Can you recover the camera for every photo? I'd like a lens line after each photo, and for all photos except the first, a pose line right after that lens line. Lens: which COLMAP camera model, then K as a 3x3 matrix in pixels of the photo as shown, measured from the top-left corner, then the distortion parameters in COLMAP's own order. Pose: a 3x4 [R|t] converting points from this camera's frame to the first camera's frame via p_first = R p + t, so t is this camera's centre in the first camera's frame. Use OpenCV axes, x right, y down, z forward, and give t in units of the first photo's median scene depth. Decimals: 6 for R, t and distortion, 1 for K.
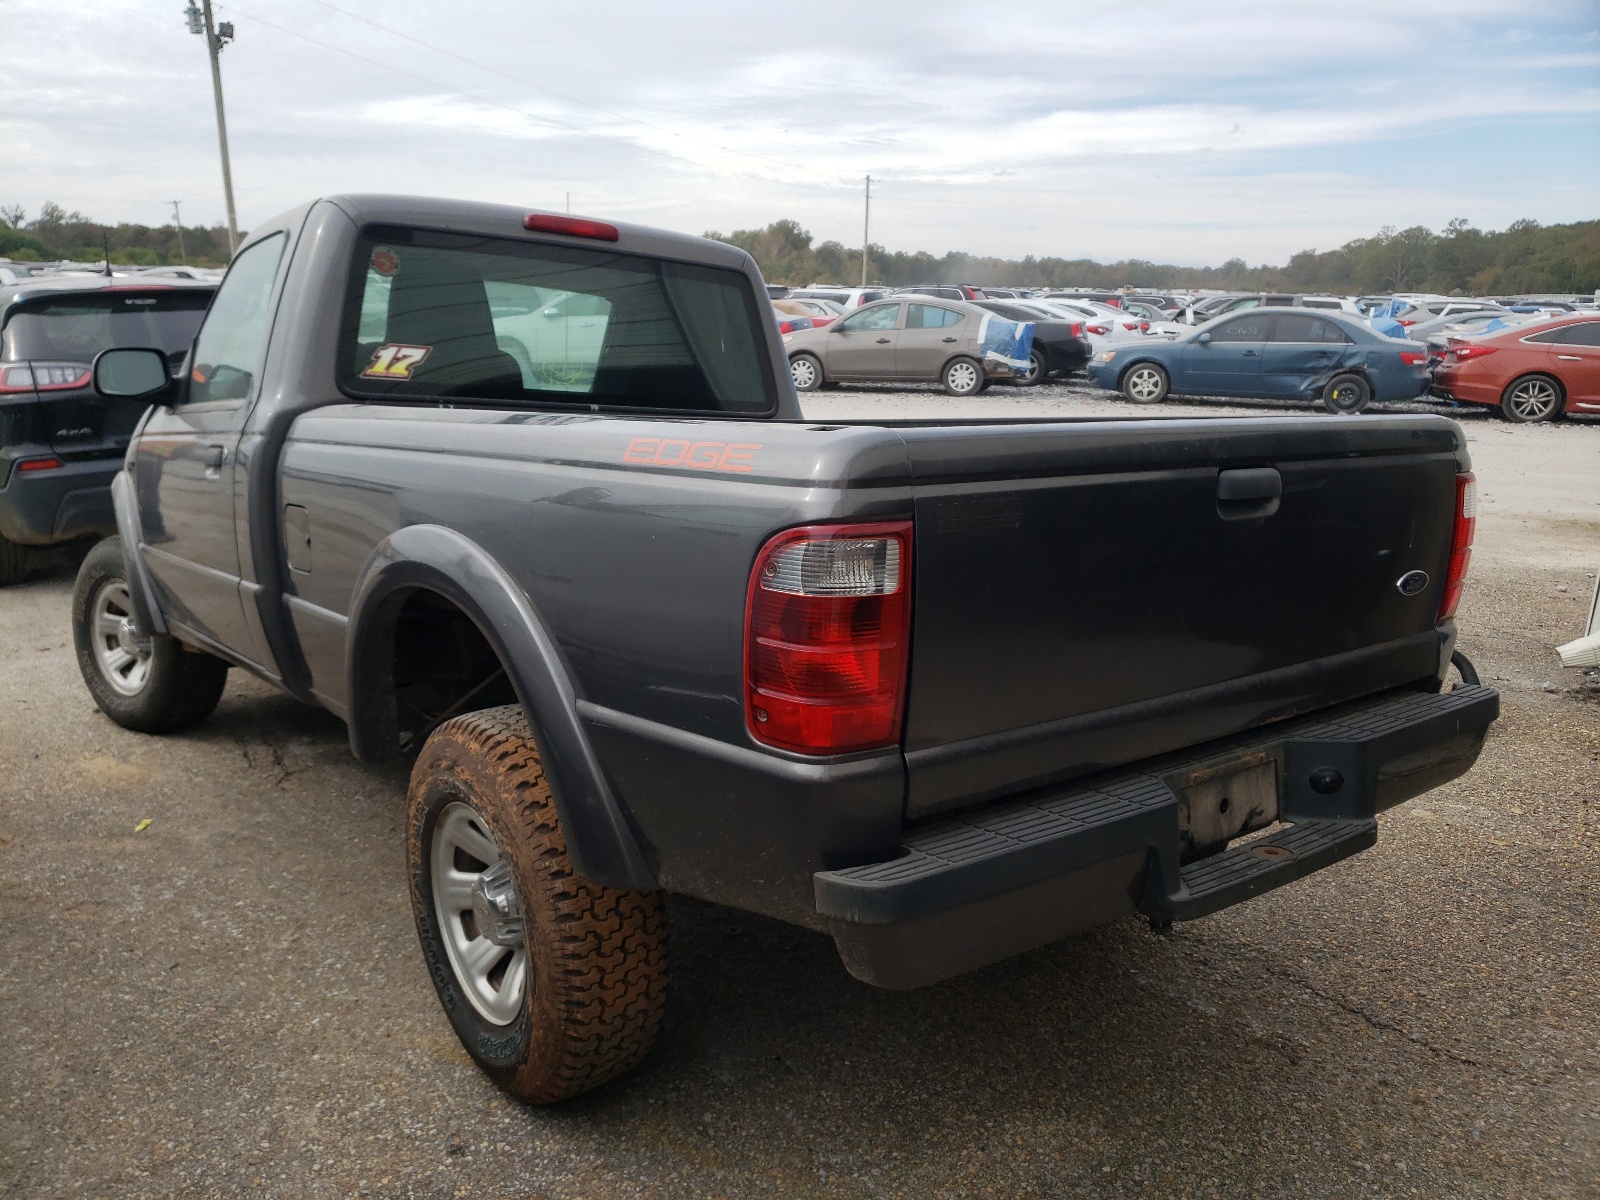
lens RADIAL K [[1222.5, 0, 802.5], [0, 1222.5, 600.4], [0, 0, 1]] dist [-0.009949, -0.000607]
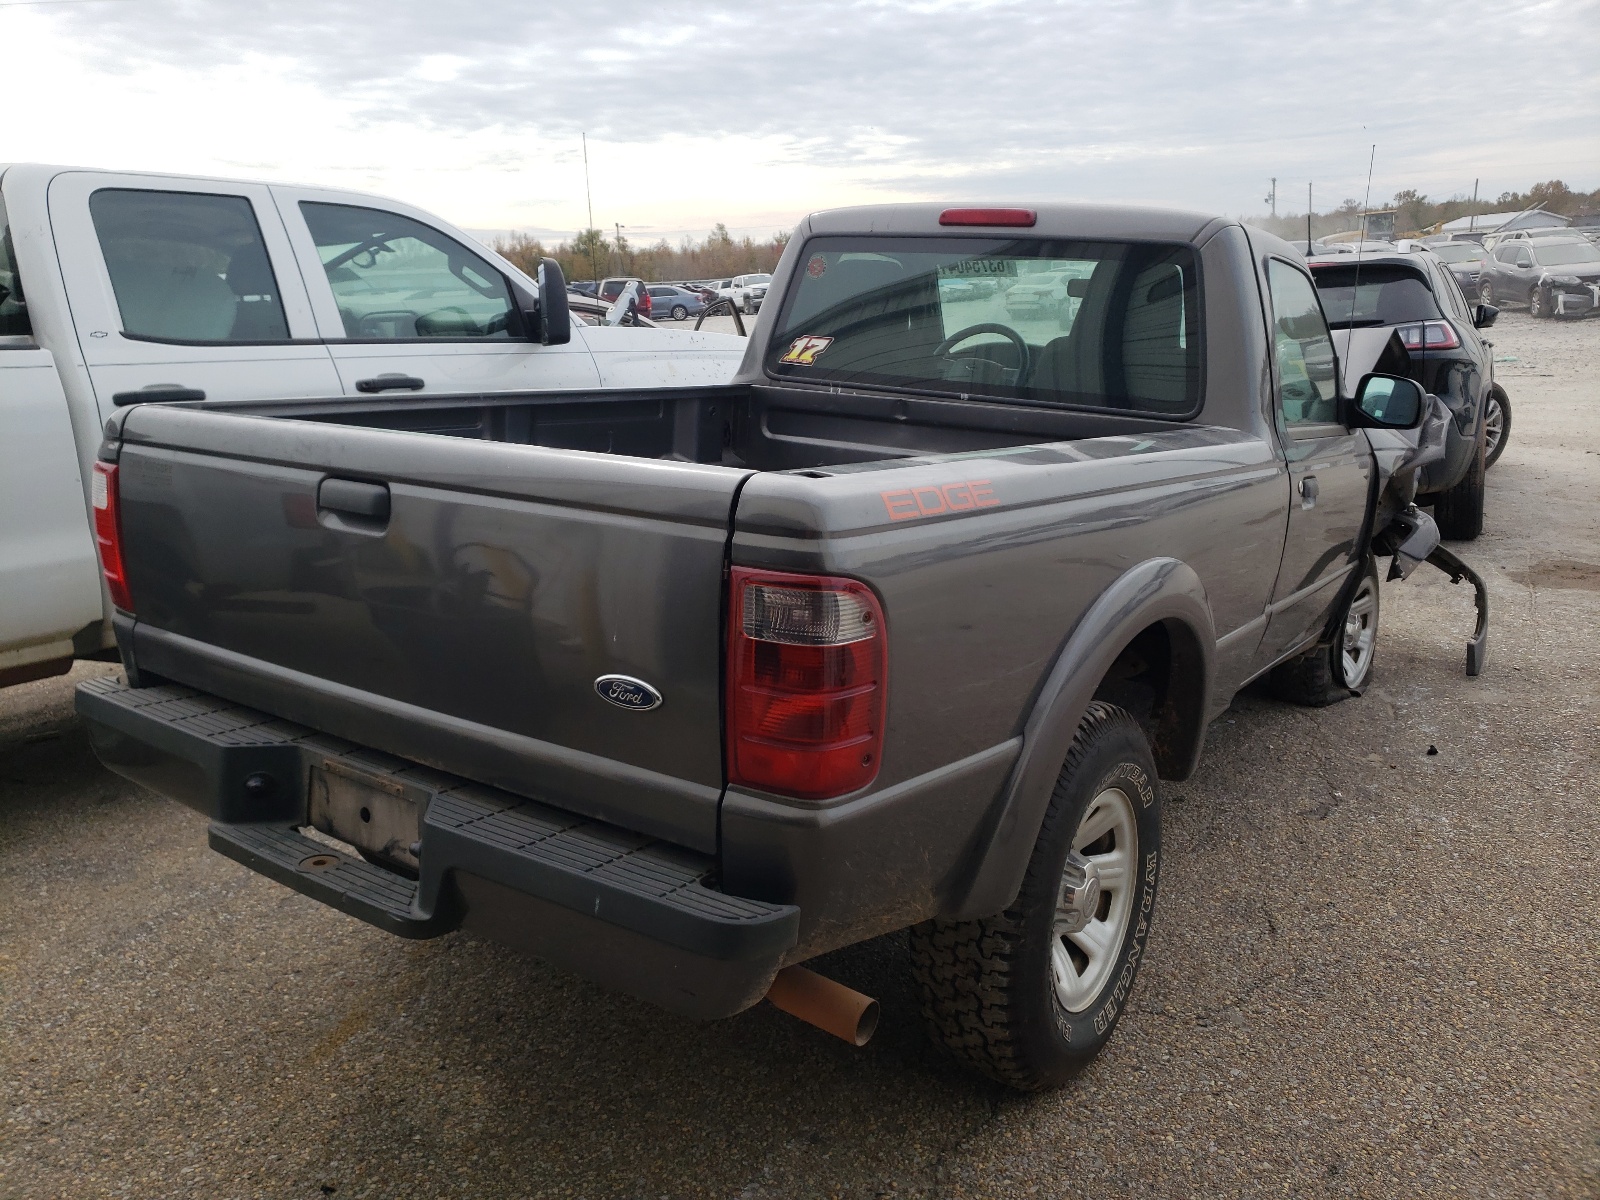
lens RADIAL K [[1222.5, 0, 802.5], [0, 1222.5, 599.7], [0, 0, 1]] dist [-0.009949, -0.000607]
pose [[0.296738, 0.201455, -0.933468, 0.858242], [-0.176609, 0.972211, 0.153674, -0.140294], [0.938486, 0.119258, 0.324071, 0.630219]]
